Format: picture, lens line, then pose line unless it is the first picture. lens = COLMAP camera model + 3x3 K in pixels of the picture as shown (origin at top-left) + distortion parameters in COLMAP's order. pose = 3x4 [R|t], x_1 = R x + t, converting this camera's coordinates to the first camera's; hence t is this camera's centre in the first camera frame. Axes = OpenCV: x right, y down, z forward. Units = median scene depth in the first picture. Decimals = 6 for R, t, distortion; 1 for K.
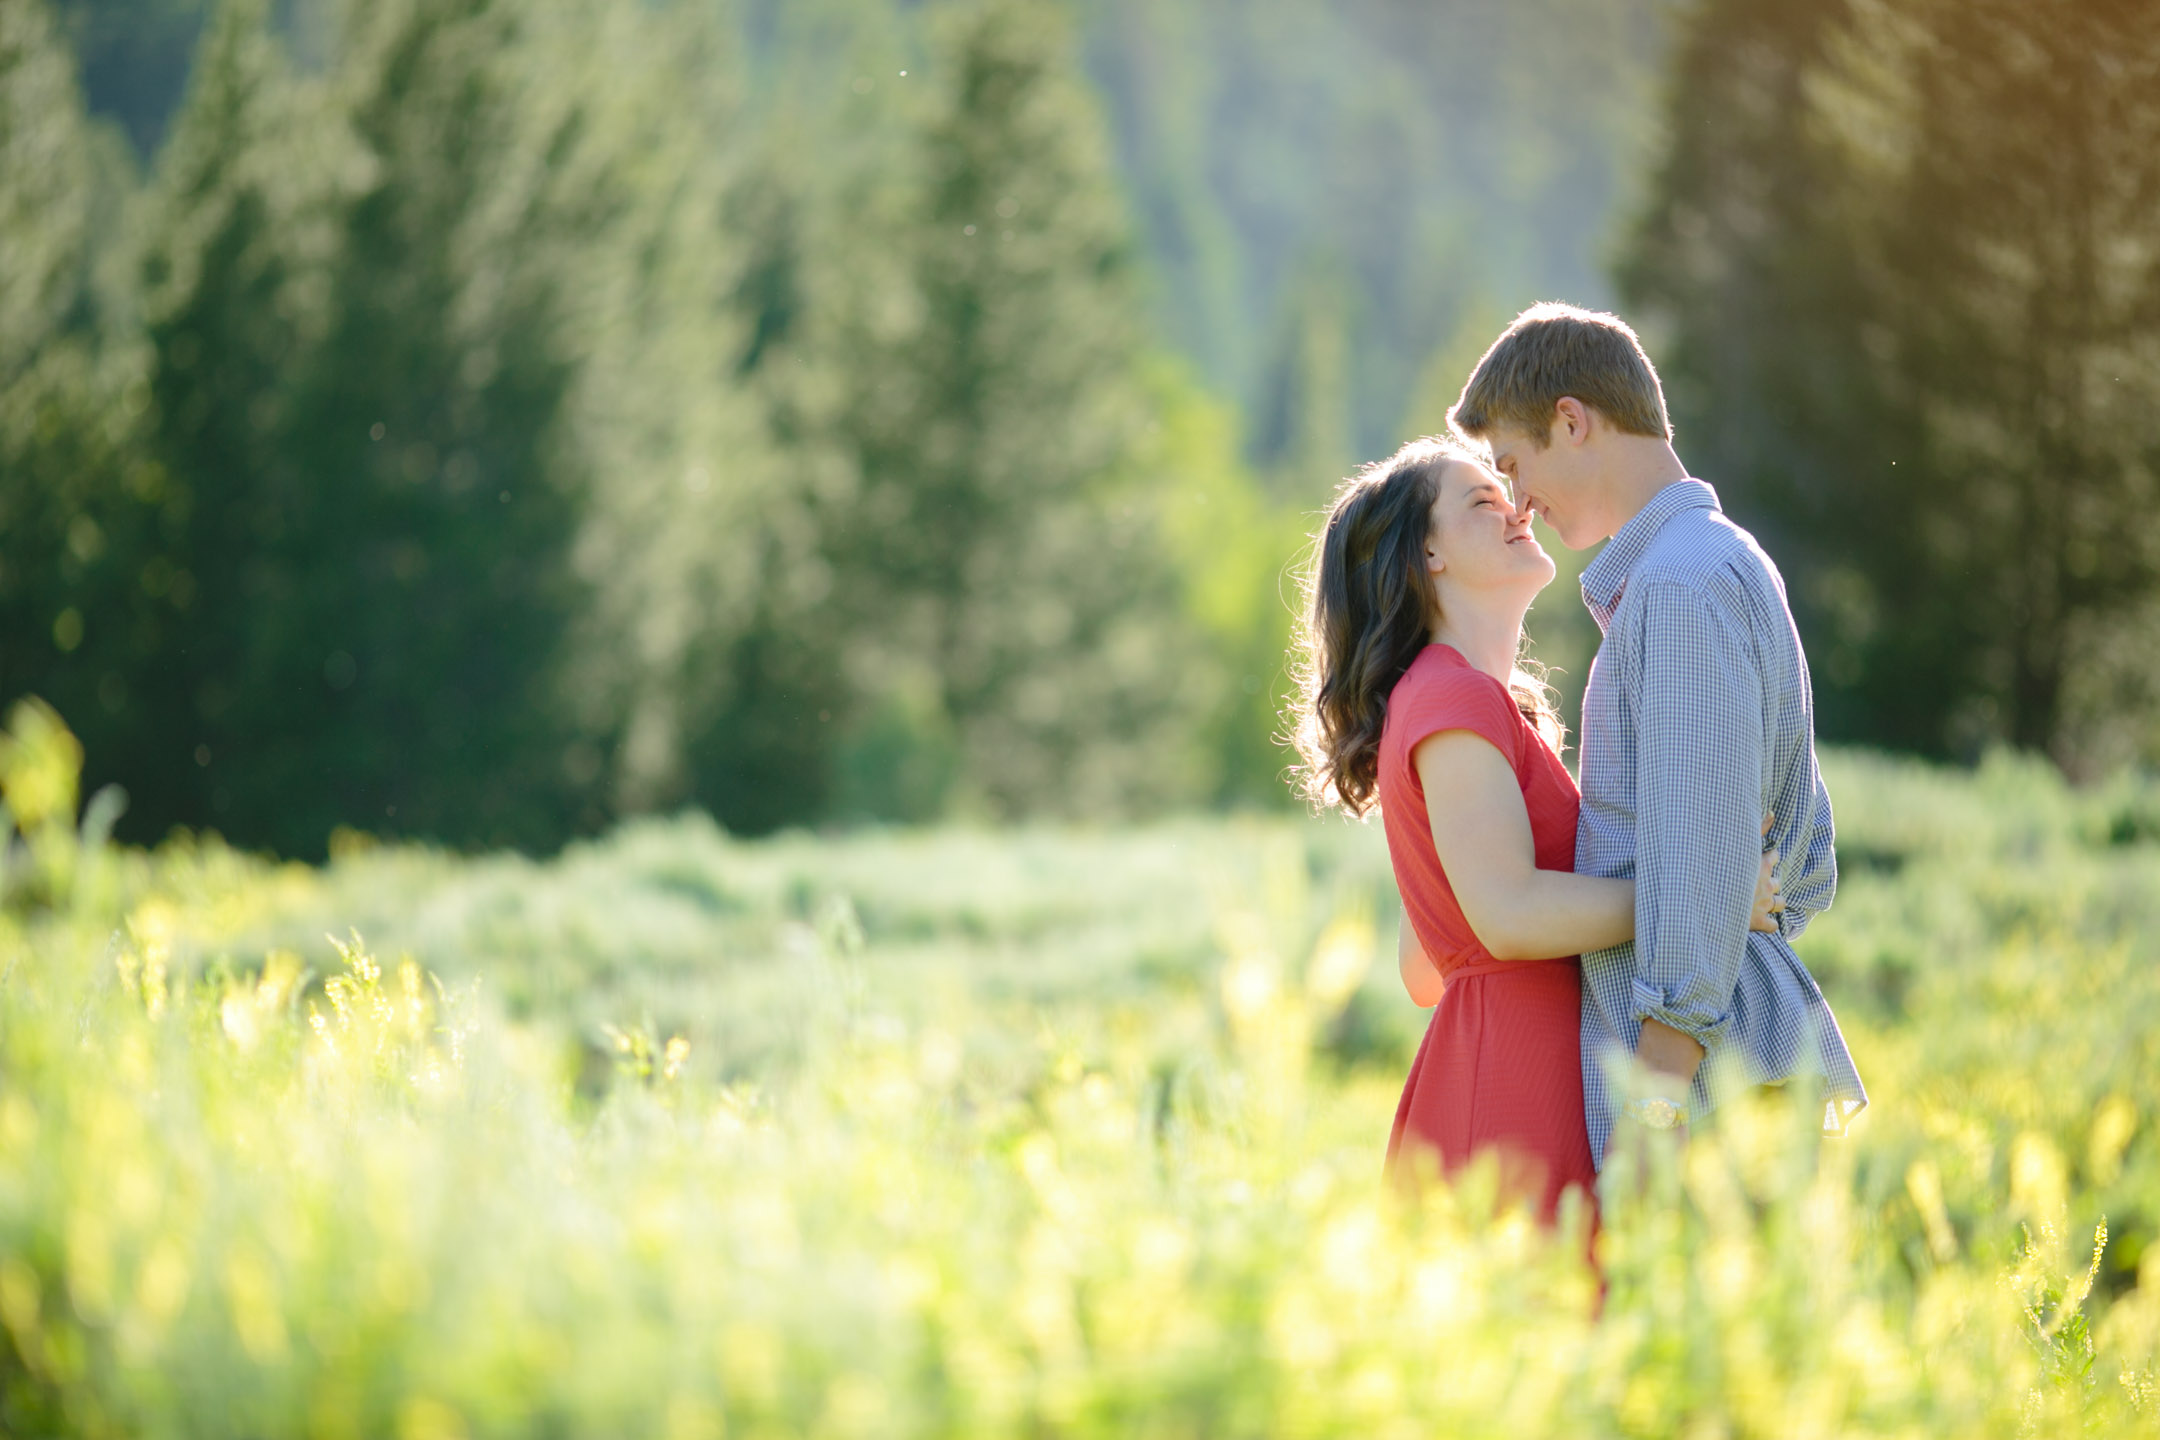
lens RADIAL K [[7988.9, 0, 1077.9], [0, 7988.9, 713.6], [0, 0, 1]] dist [0.239195, 0.000000]
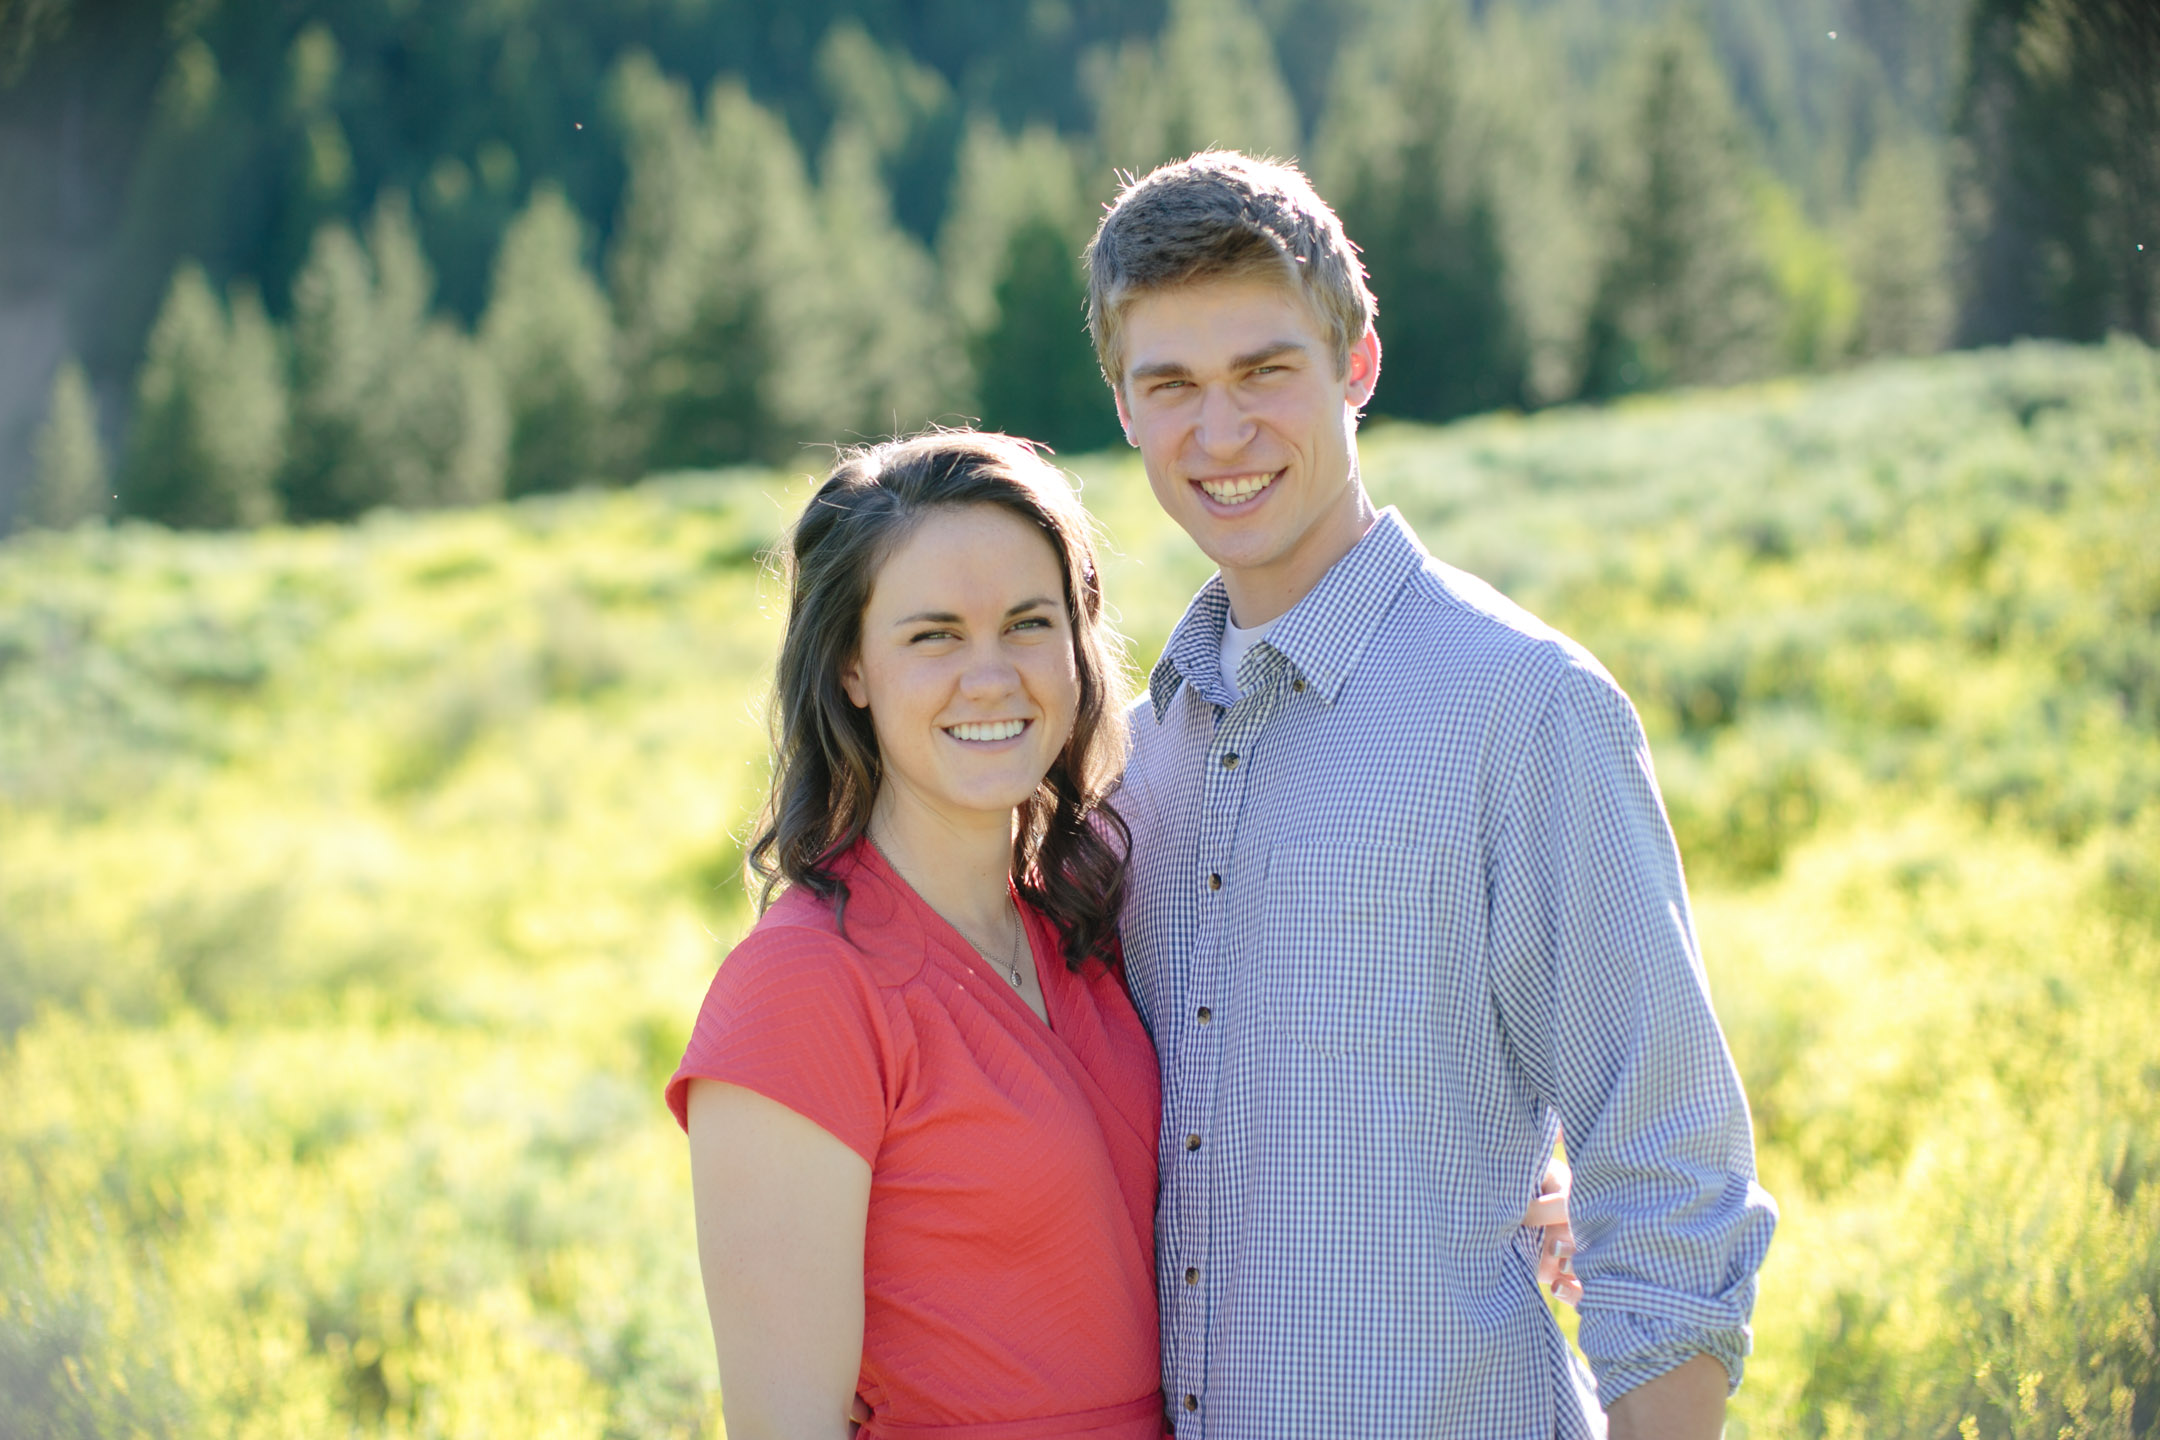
lens RADIAL K [[3109.4, 0, 1093.5], [0, 3109.4, 732.1], [0, 0, 1]] dist [-0.117620, 0.000000]
pose [[0.973992, -0.061569, -0.218058, 0.010697], [0.087787, 0.989748, 0.112661, -0.003541], [0.208886, -0.128874, 0.969411, 0.076850]]
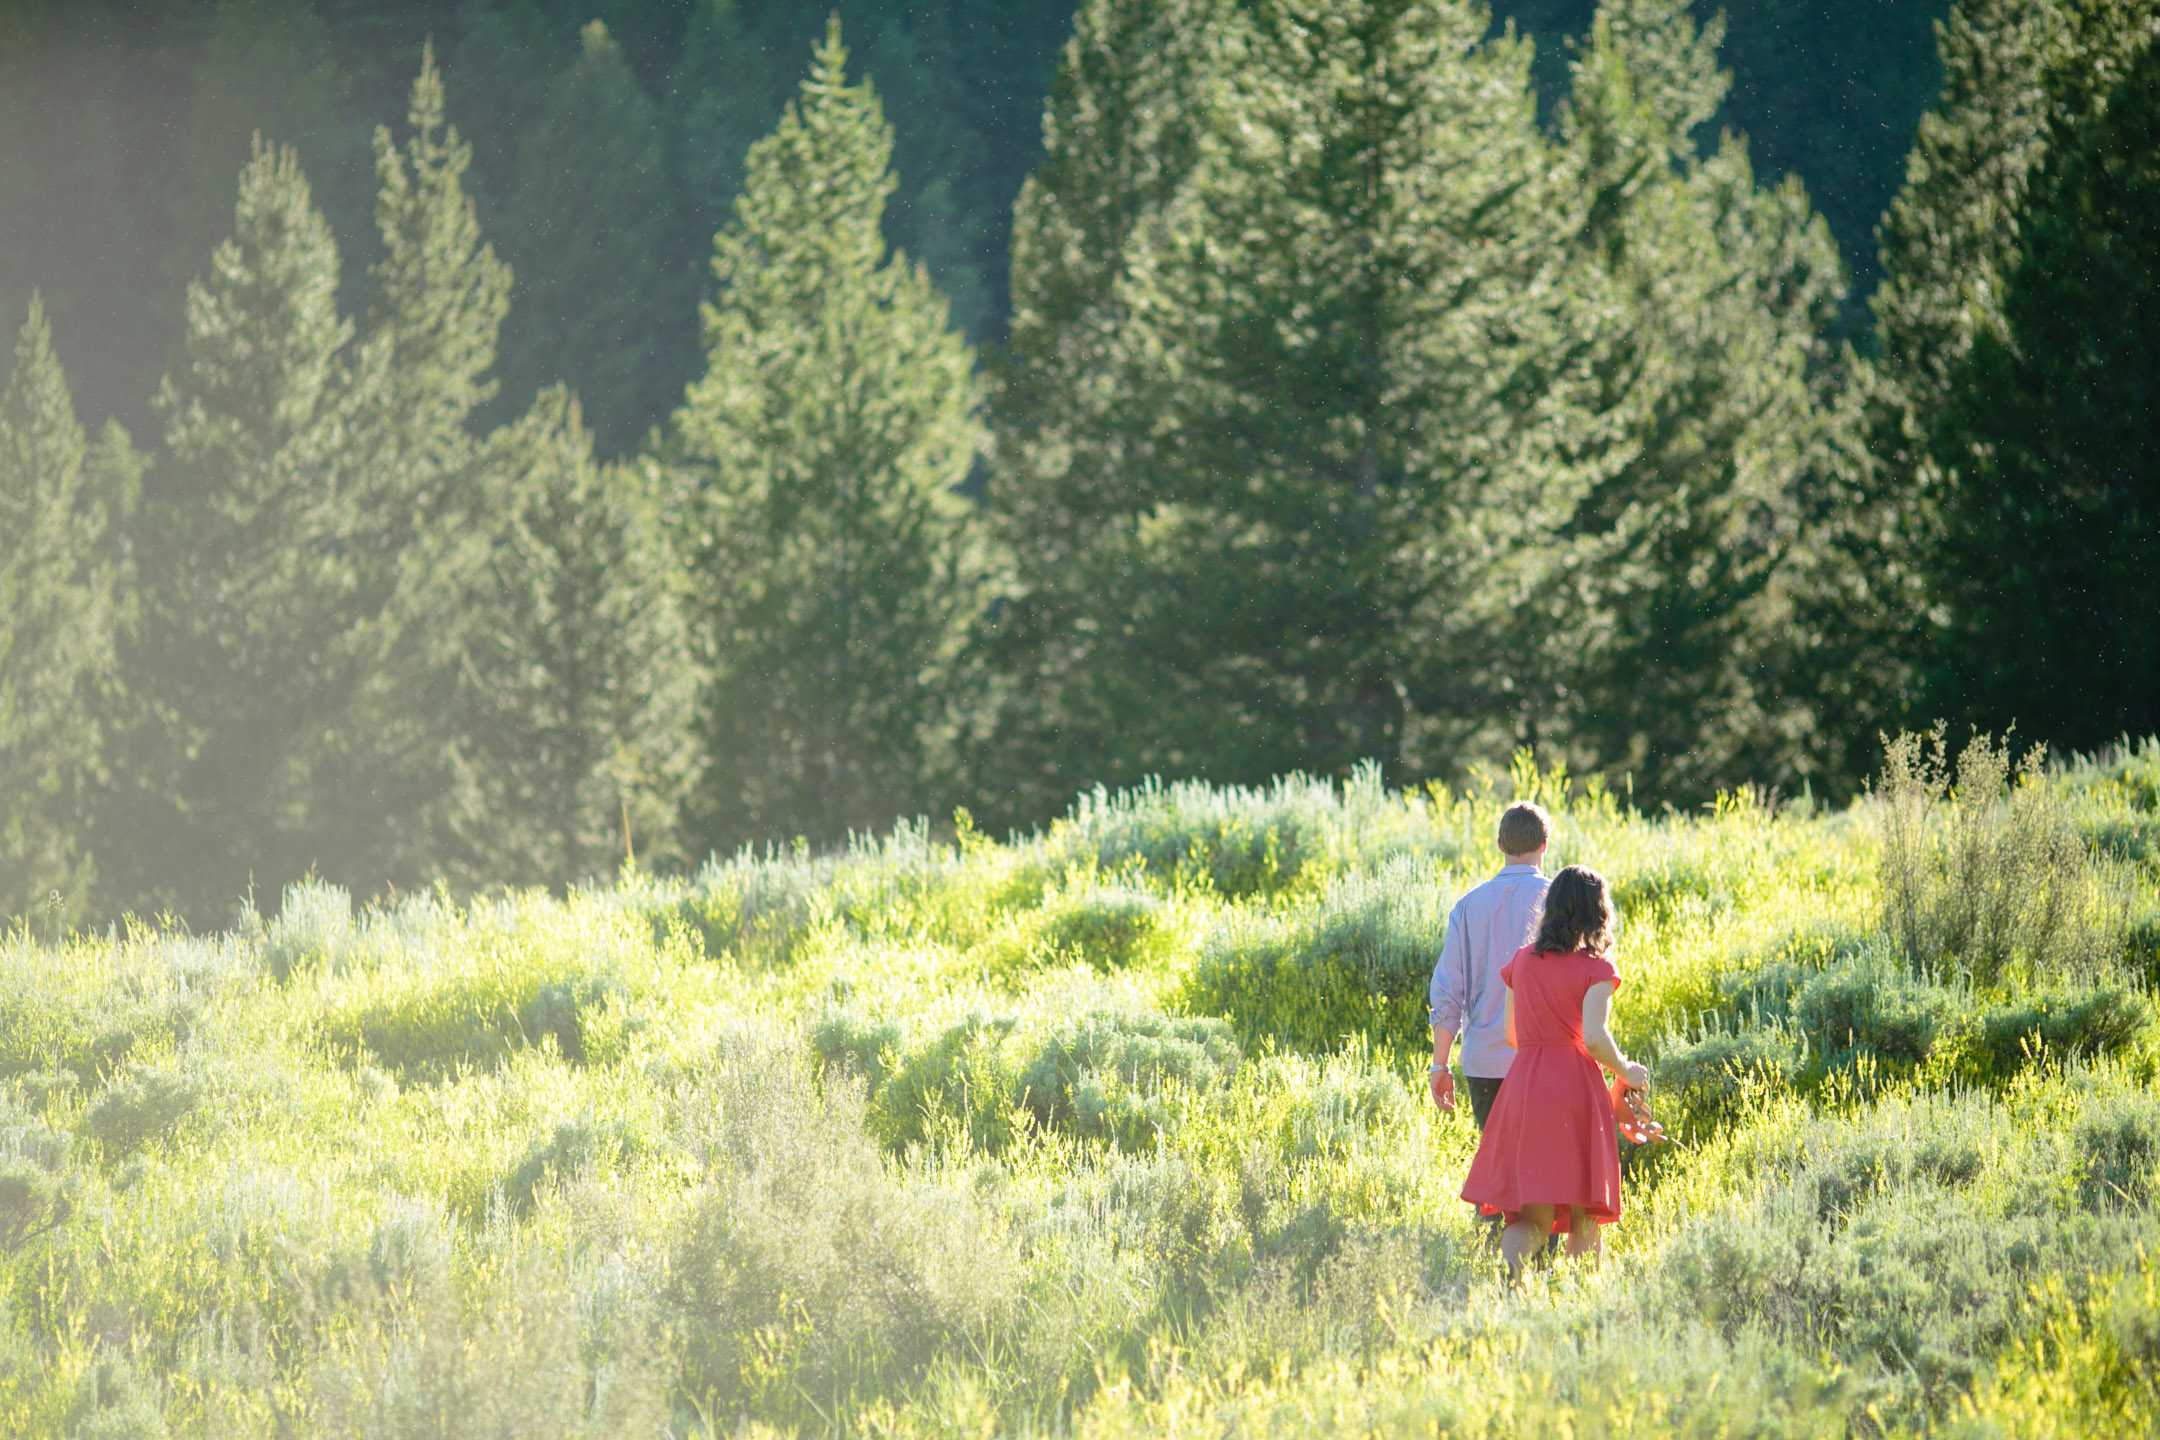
lens RADIAL K [[7988.9, 0, 1088.0], [0, 7988.9, 722.4], [0, 0, 1]] dist [0.239195, 0.000000]
pose [[0.933038, -0.083841, -0.349873, -0.006352], [0.091071, 0.995835, 0.004234, 0.001317], [0.348061, -0.035814, 0.936788, 0.129477]]
